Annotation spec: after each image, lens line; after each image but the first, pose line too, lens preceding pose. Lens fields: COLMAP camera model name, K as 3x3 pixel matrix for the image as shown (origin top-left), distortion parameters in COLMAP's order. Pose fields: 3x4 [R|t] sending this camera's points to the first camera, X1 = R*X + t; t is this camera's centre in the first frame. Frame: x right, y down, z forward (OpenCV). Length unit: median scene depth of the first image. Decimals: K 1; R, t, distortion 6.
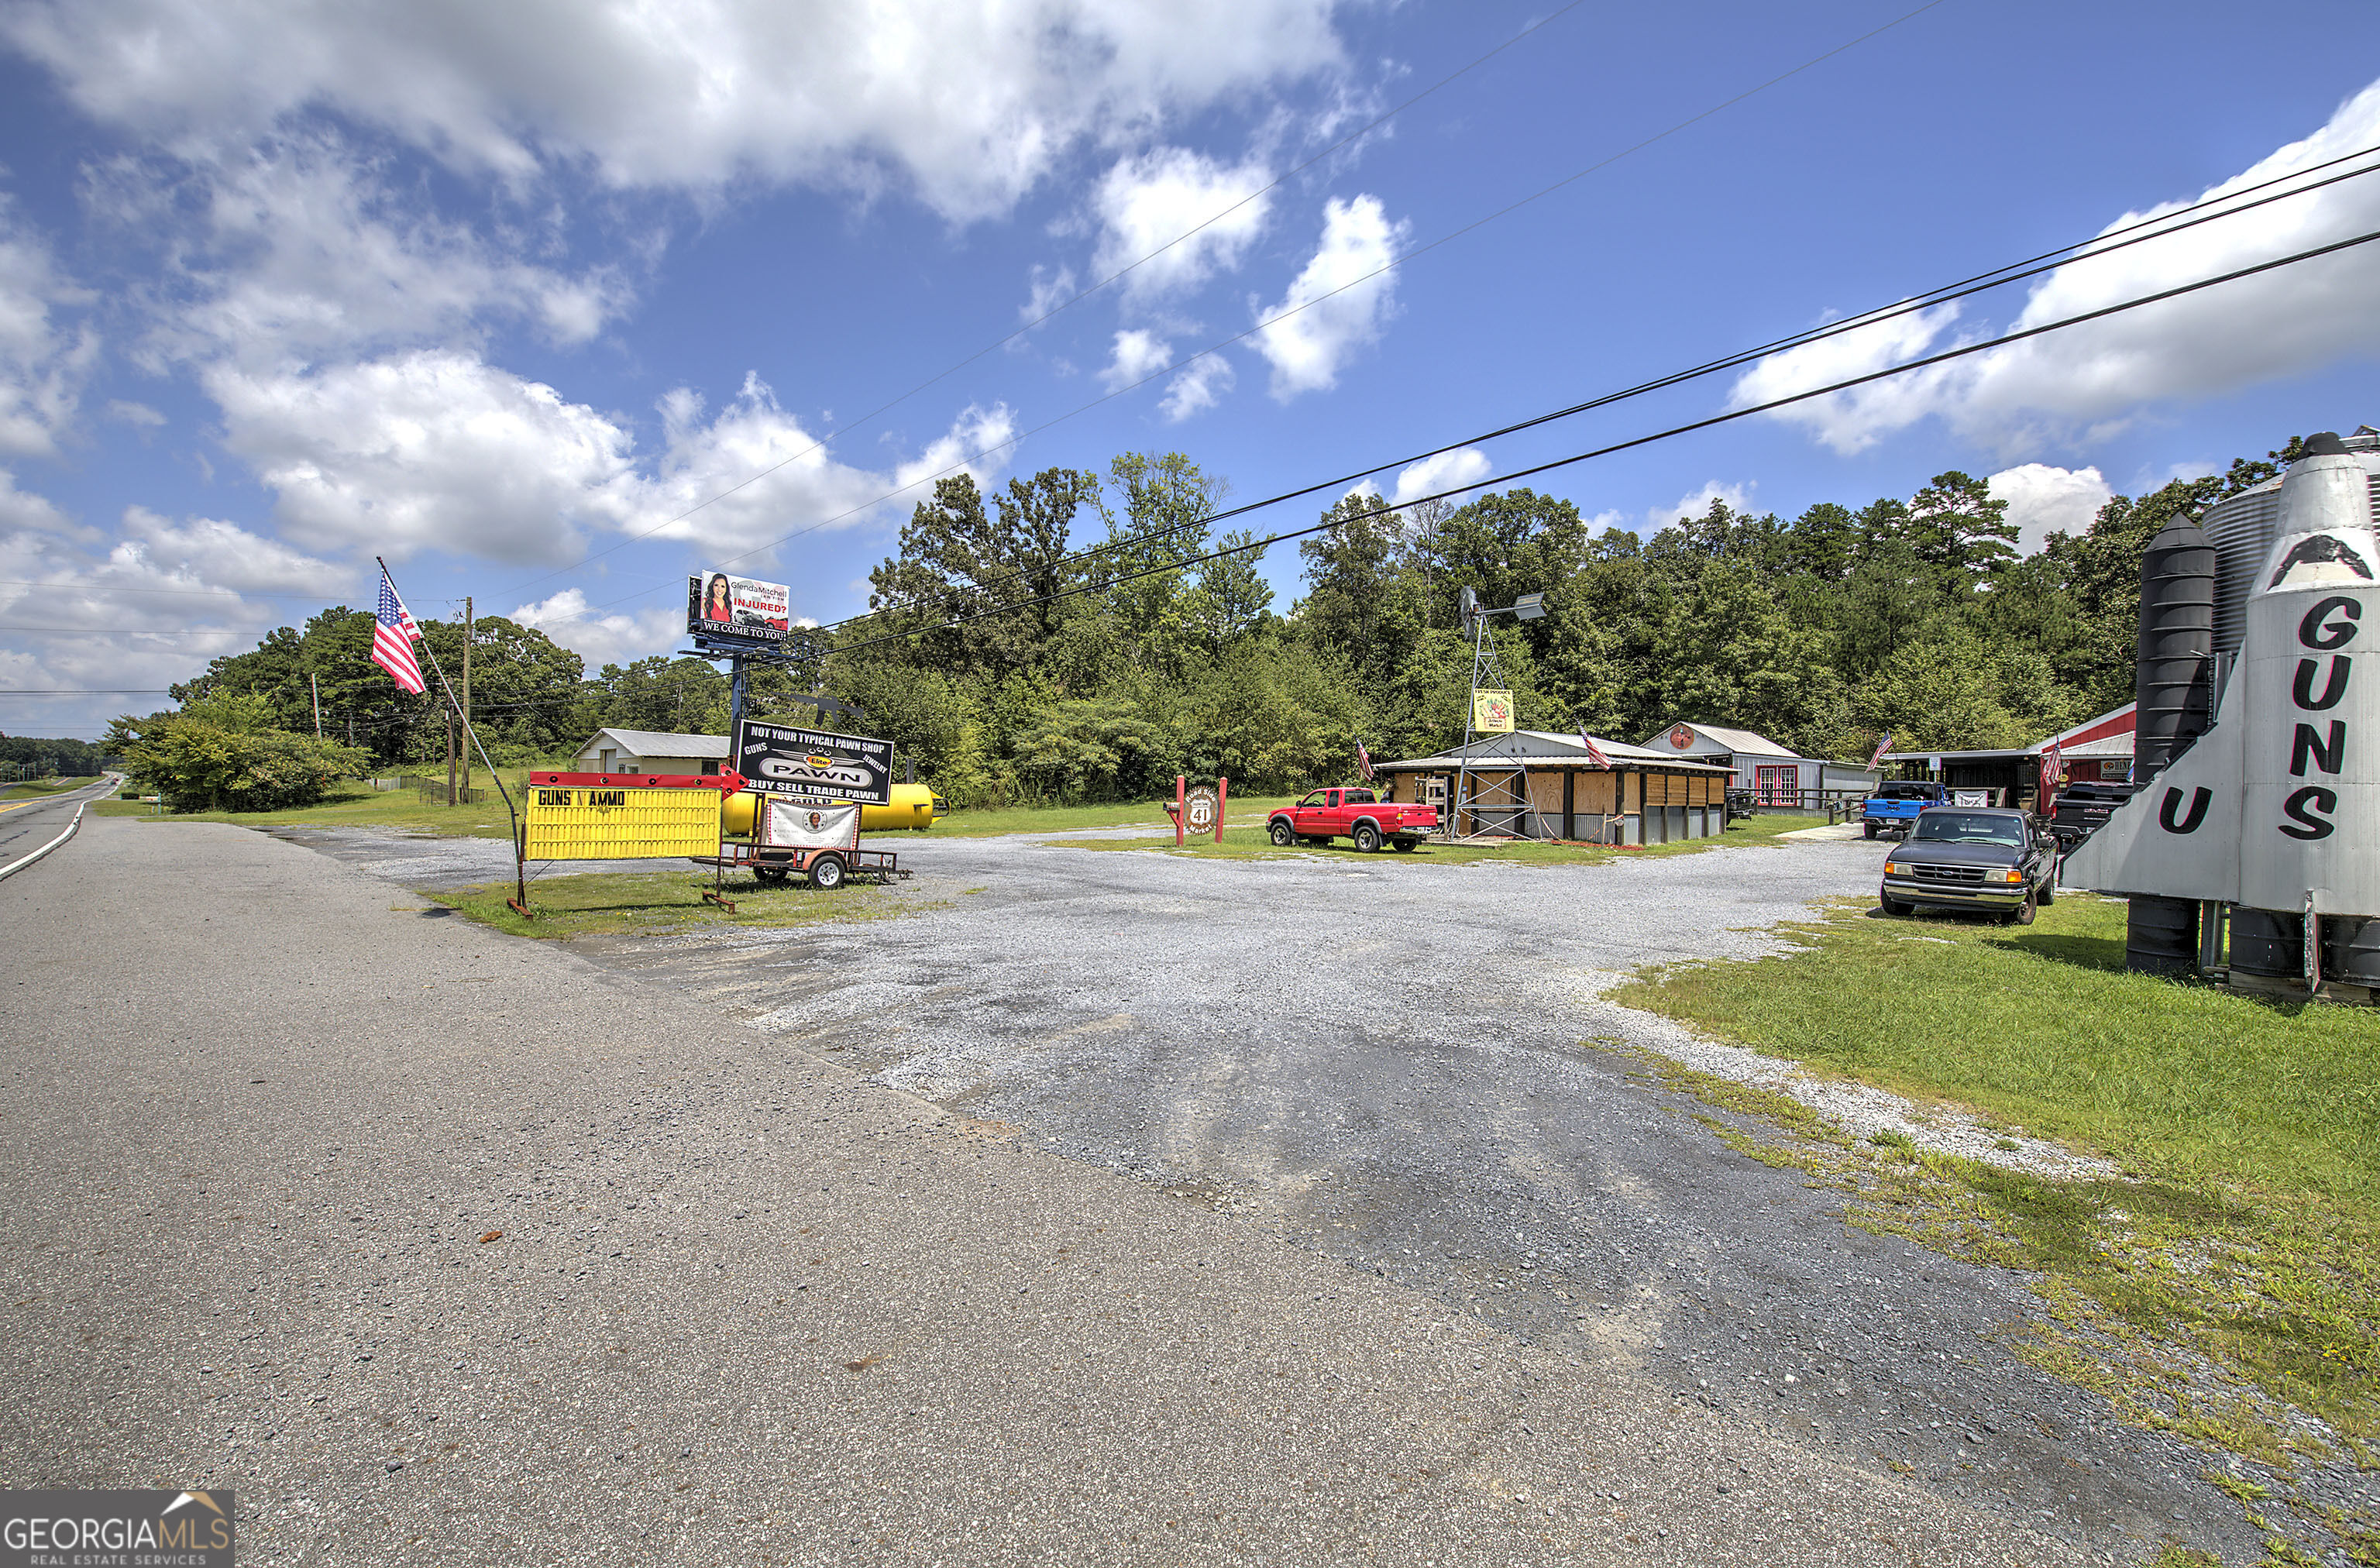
lens RADIAL K [[1009.5, 0, 1195.1], [0, 1009.5, 751.7], [0, 0, 1]] dist [0.000828, 0.000003]
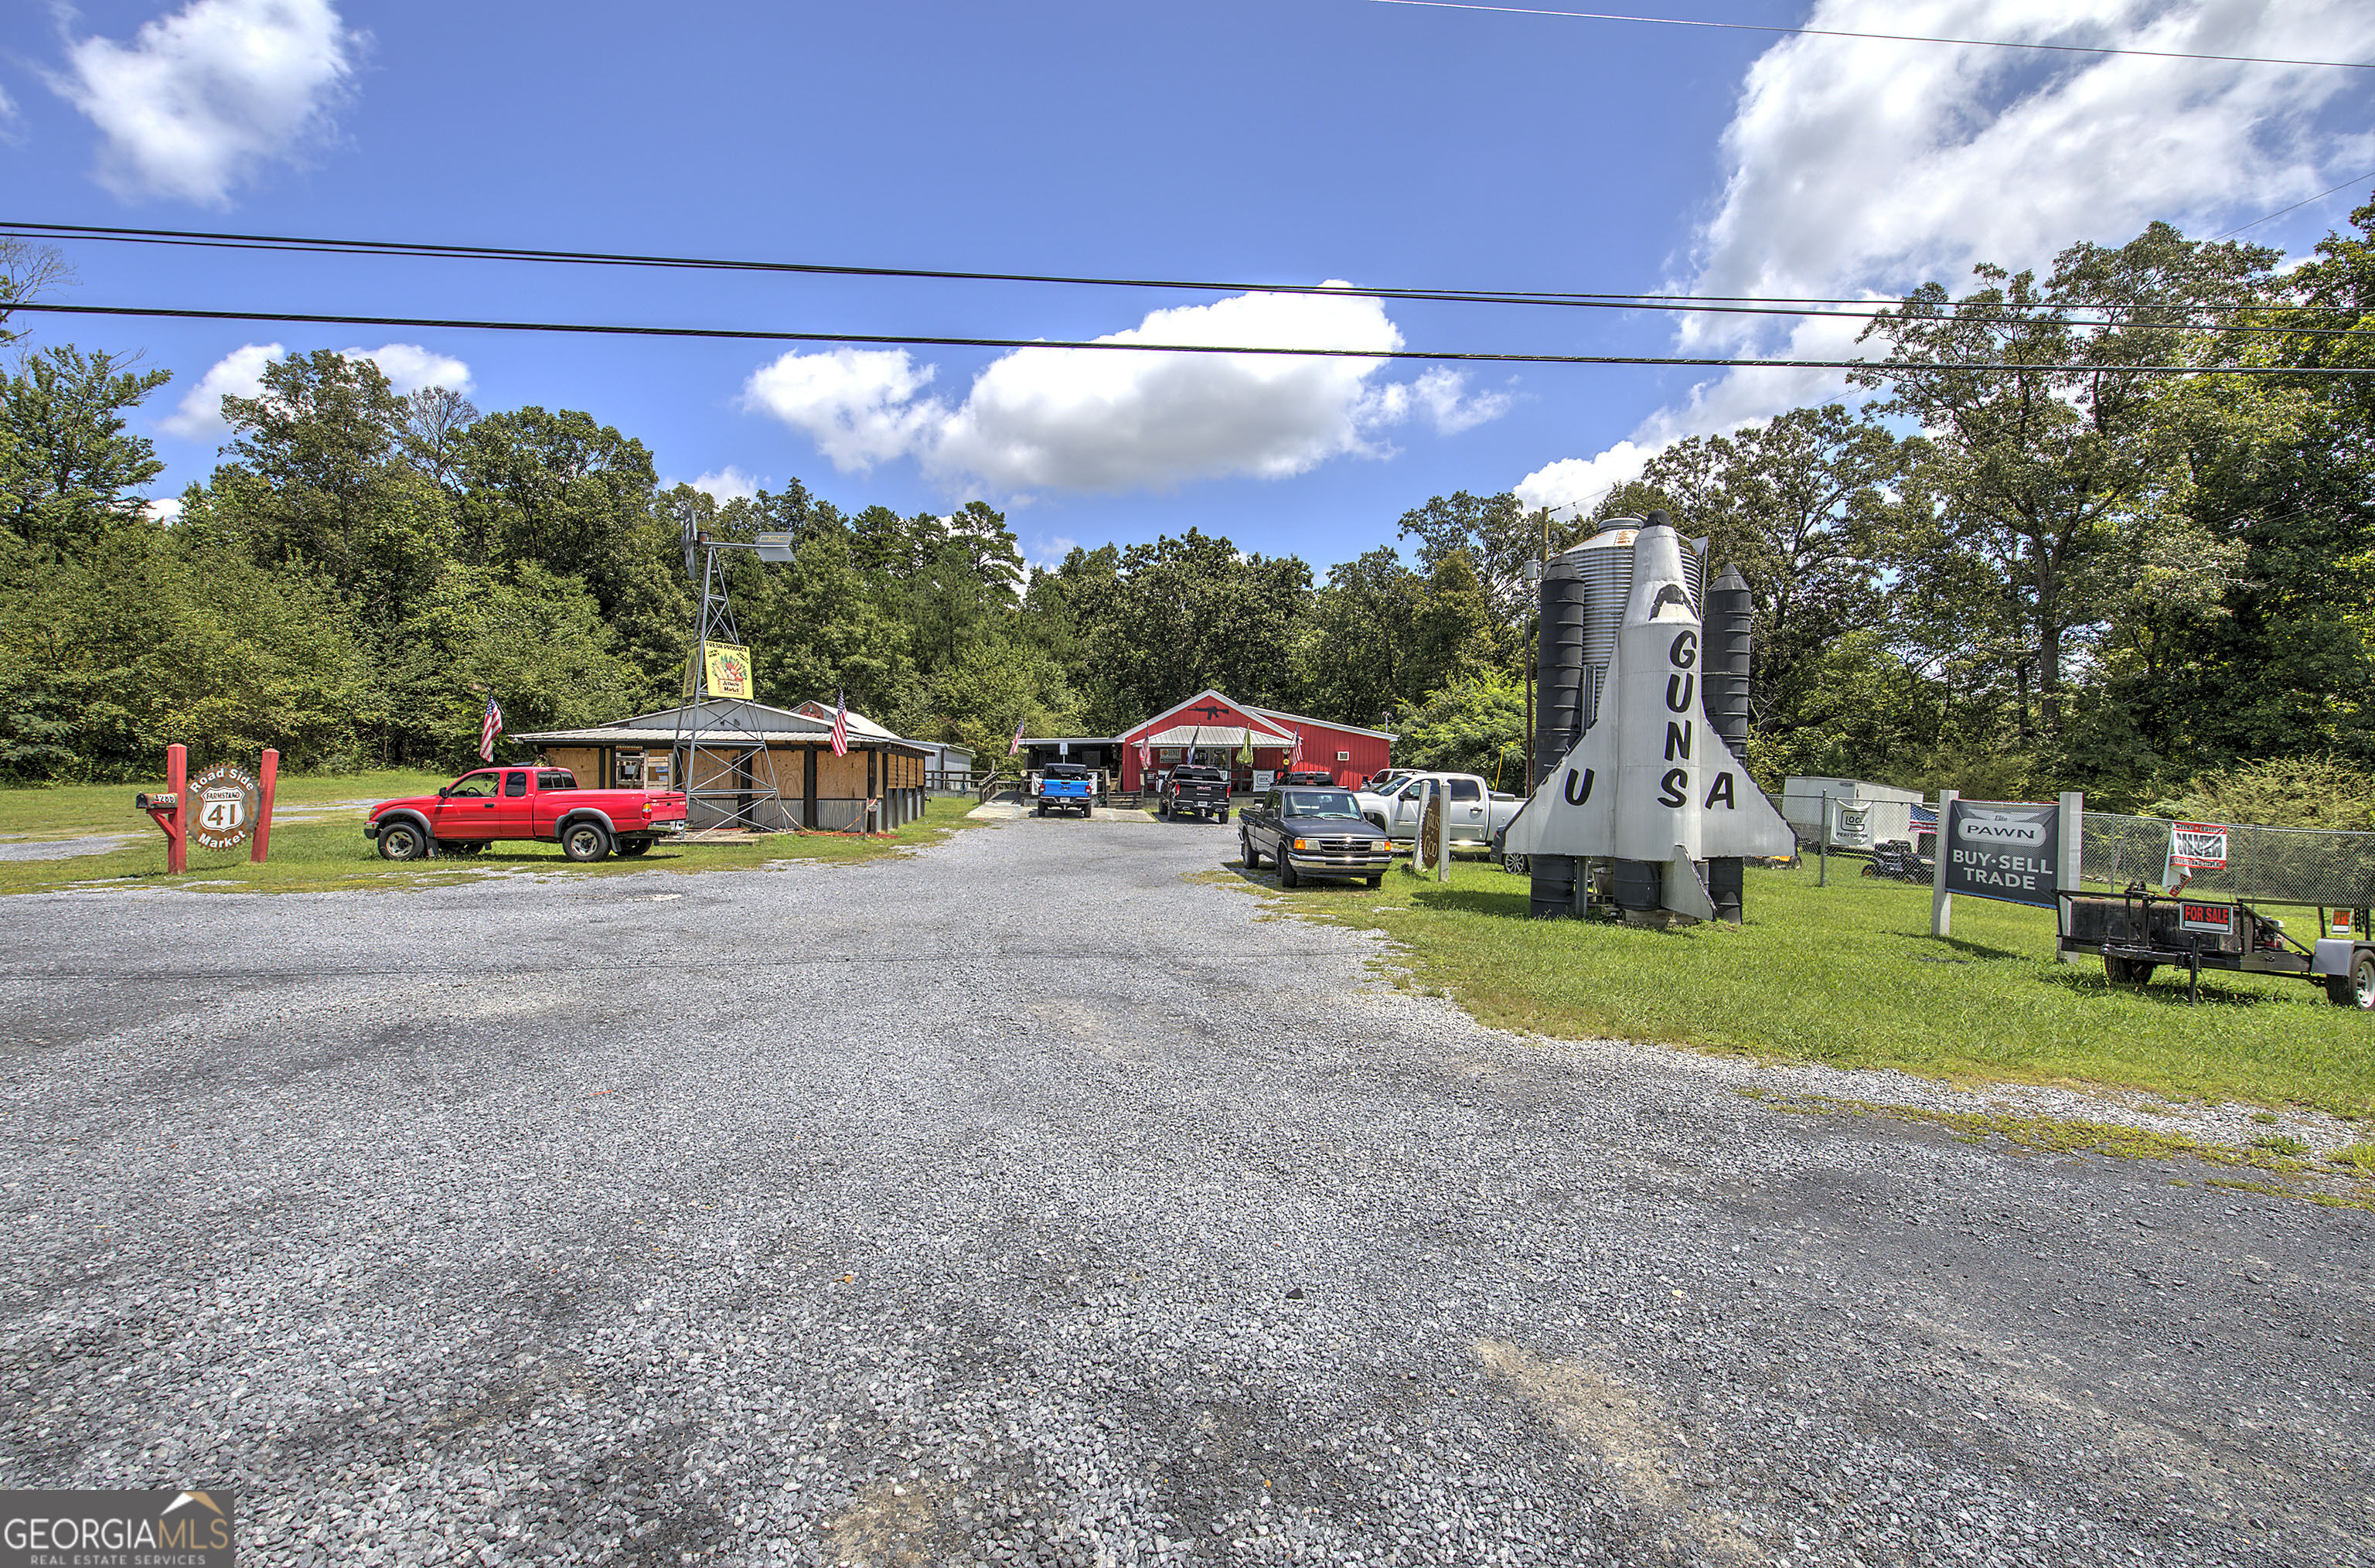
lens RADIAL K [[1000.5, 0, 1187.5], [0, 1000.5, 784.0], [0, 0, 1]] dist [-0.001910, -0.000172]
pose [[0.595328, -0.010159, 0.803419, -0.057308], [-0.030551, 0.998911, 0.035270, 0.004307], [-0.802902, -0.045542, 0.594369, 0.112070]]
